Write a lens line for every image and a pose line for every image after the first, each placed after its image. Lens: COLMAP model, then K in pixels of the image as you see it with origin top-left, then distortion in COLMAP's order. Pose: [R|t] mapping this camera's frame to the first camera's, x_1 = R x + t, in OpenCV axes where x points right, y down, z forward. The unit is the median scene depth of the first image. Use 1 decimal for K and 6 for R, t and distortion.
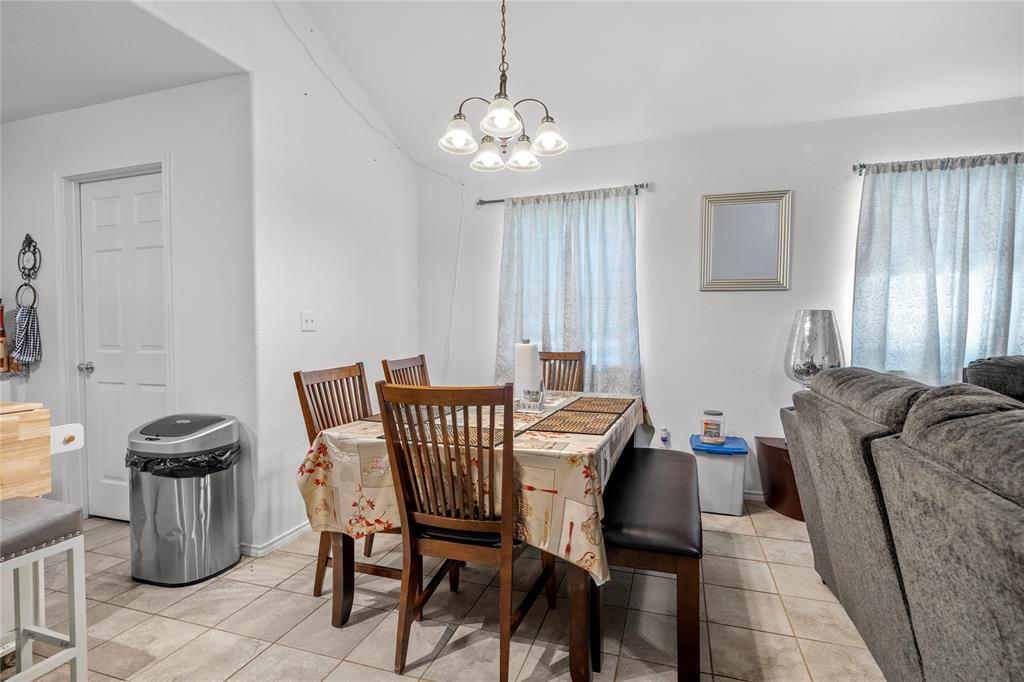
lens RADIAL K [[487.1, 0, 508.5], [0, 487.1, 340.0], [0, 0, 1]] dist [-0.000853, 0.003165]
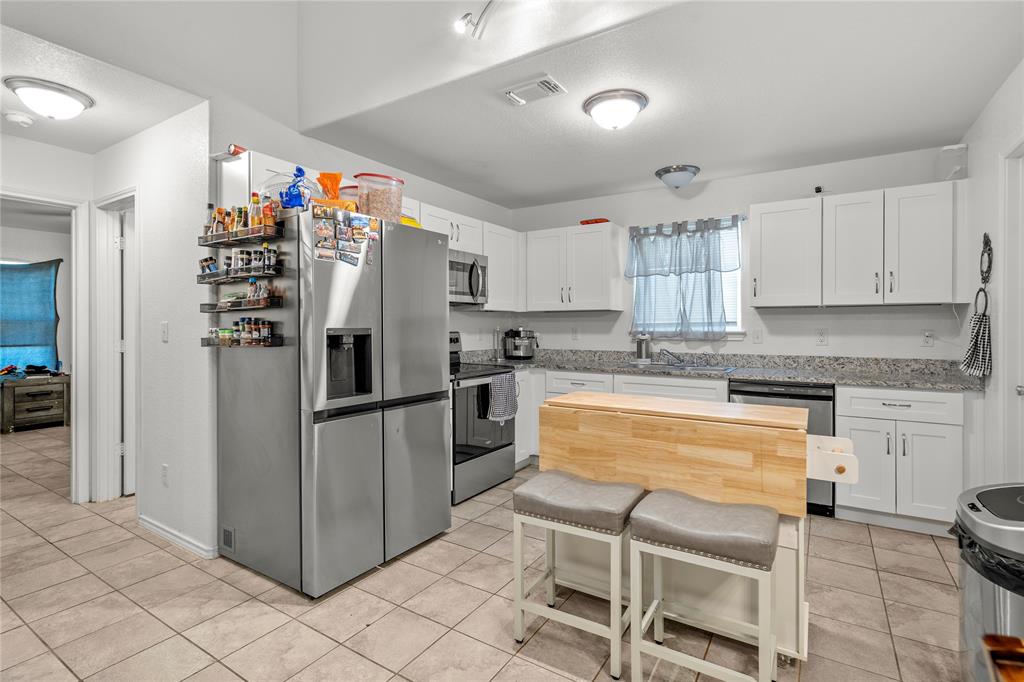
lens RADIAL K [[487.1, 0, 525.1], [0, 487.1, 329.2], [0, 0, 1]] dist [-0.000853, 0.003165]
pose [[-0.226000, 0.013112, -0.974039, 0.079123], [-0.019796, 0.999641, 0.018050, -0.042219], [0.973926, 0.023362, -0.225659, 0.402317]]
